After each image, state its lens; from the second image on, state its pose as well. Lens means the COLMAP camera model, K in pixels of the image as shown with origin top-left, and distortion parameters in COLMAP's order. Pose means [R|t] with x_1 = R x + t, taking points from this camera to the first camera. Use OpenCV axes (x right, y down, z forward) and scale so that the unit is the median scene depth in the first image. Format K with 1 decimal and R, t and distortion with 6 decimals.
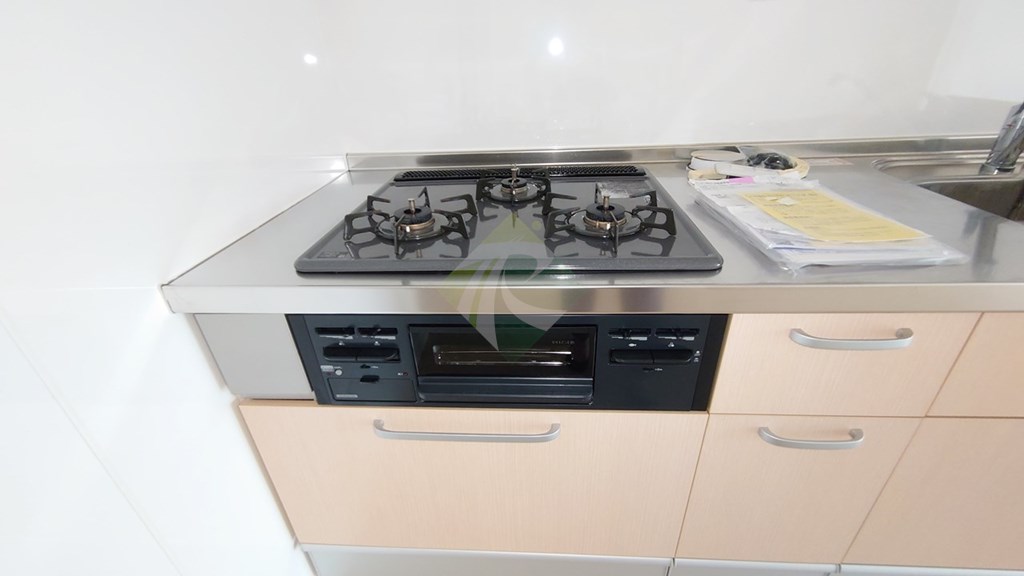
lens RADIAL K [[434.3, 0, 512.1], [0, 434.3, 283.4], [0, 0, 1]] dist [-0.001578, -0.000472]
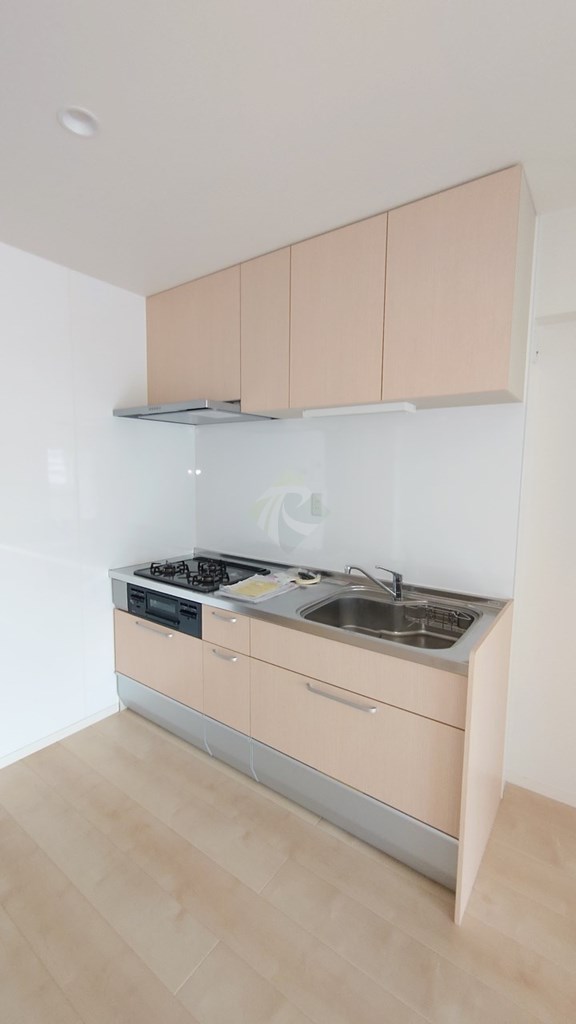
lens RADIAL K [[434.3, 0, 288.0], [0, 434.3, 512.0], [0, 0, 1]] dist [-0.001578, -0.000472]
pose [[0.837211, 0.106680, -0.536375, 2.514031], [-0.305984, 0.904278, -0.297749, 0.207853], [0.453268, 0.413400, 0.789714, -1.547818]]
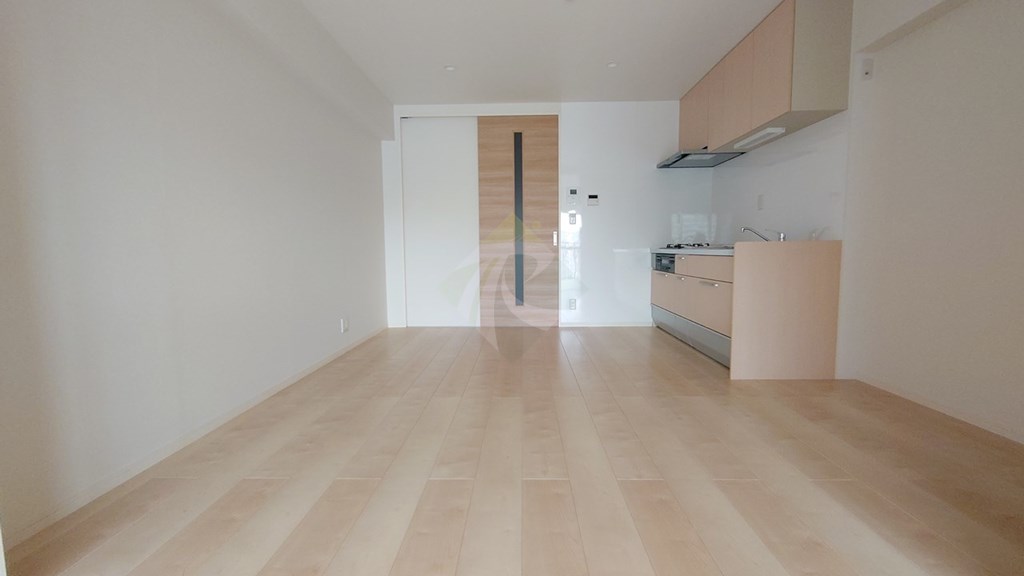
lens RADIAL K [[434.3, 0, 512.1], [0, 434.3, 283.4], [0, 0, 1]] dist [-0.001578, -0.000472]
pose [[0.010928, 0.126793, -0.991869, 6.404576], [-0.475192, 0.873424, 0.106416, 0.835287], [0.879814, 0.470165, 0.069796, -1.340073]]
